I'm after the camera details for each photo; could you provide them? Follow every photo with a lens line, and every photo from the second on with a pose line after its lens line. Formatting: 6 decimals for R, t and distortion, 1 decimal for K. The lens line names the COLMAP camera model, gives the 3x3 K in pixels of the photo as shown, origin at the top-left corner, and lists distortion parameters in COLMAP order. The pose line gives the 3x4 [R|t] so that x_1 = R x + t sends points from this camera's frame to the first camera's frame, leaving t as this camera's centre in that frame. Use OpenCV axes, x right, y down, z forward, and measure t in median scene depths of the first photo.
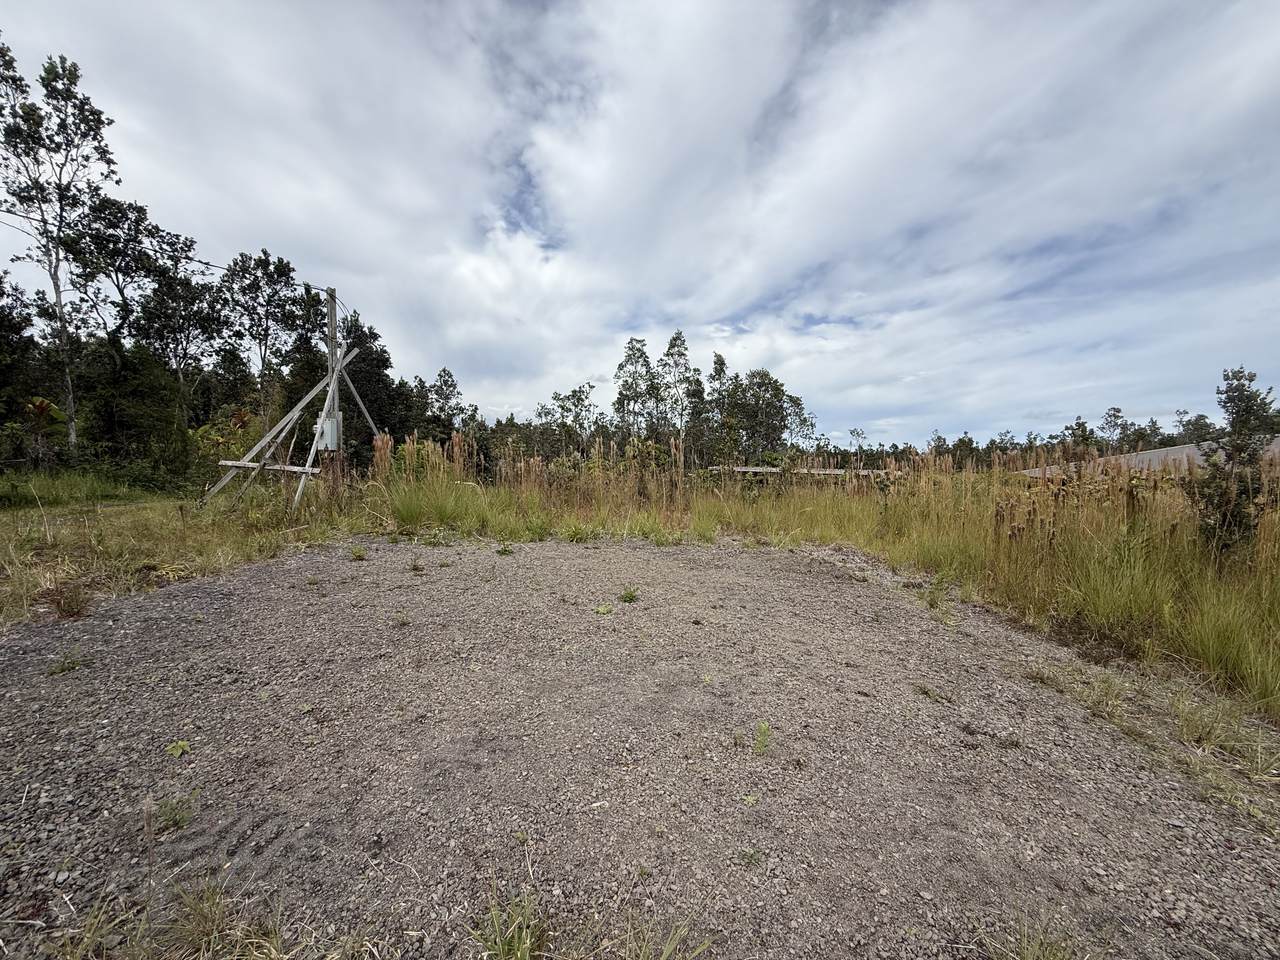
lens RADIAL K [[511.3, 0, 638.0], [0, 511.3, 485.9], [0, 0, 1]] dist [0.000966, 0.000146]
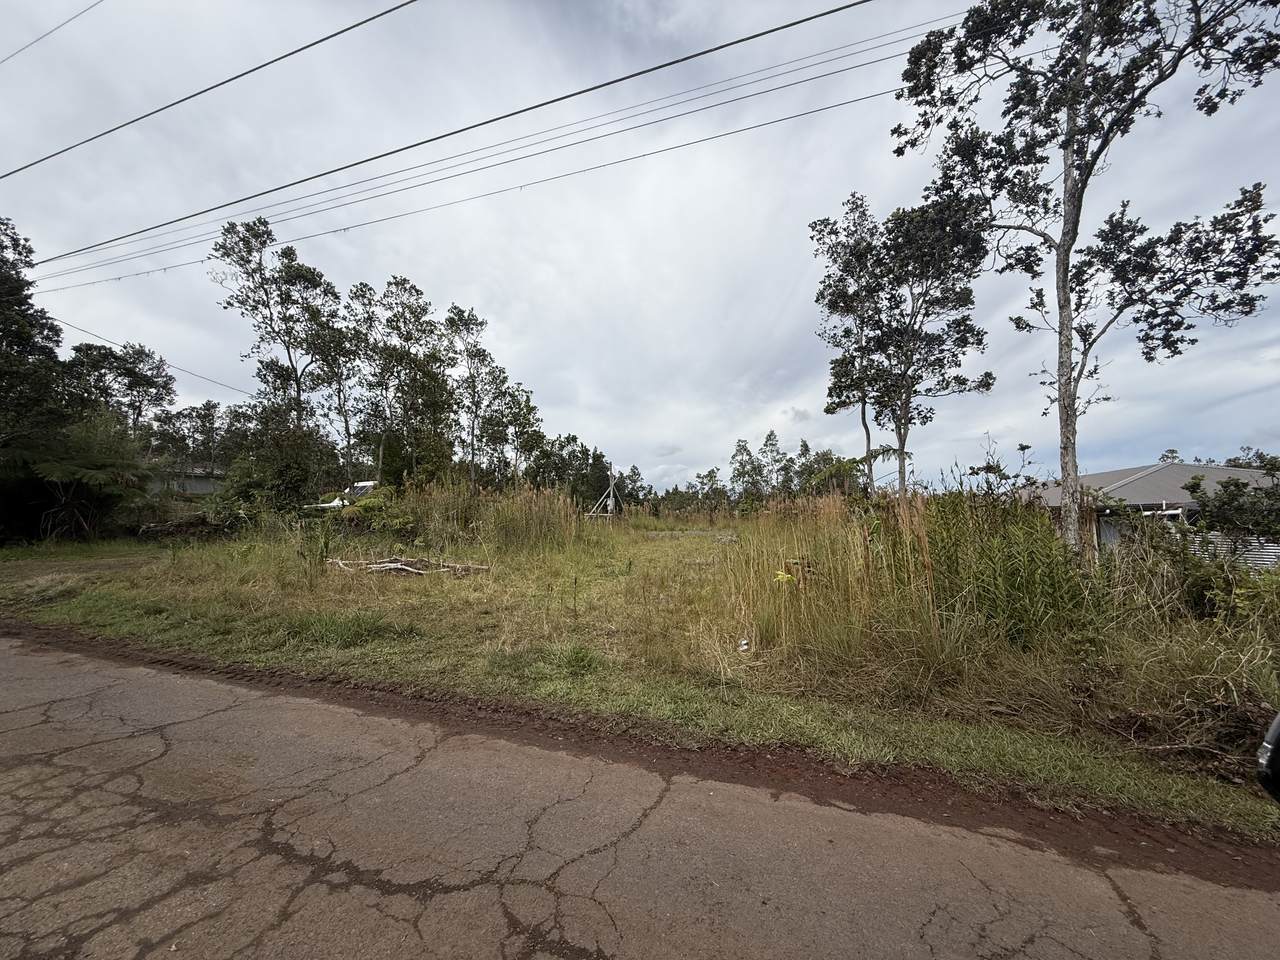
lens RADIAL K [[511.3, 0, 638.0], [0, 511.3, 485.9], [0, 0, 1]] dist [0.000966, 0.000146]
pose [[0.944526, -0.064983, -0.321944, 0.190203], [0.025284, 0.991709, -0.125993, 0.059427], [0.327462, 0.110864, 0.938338, -0.616173]]
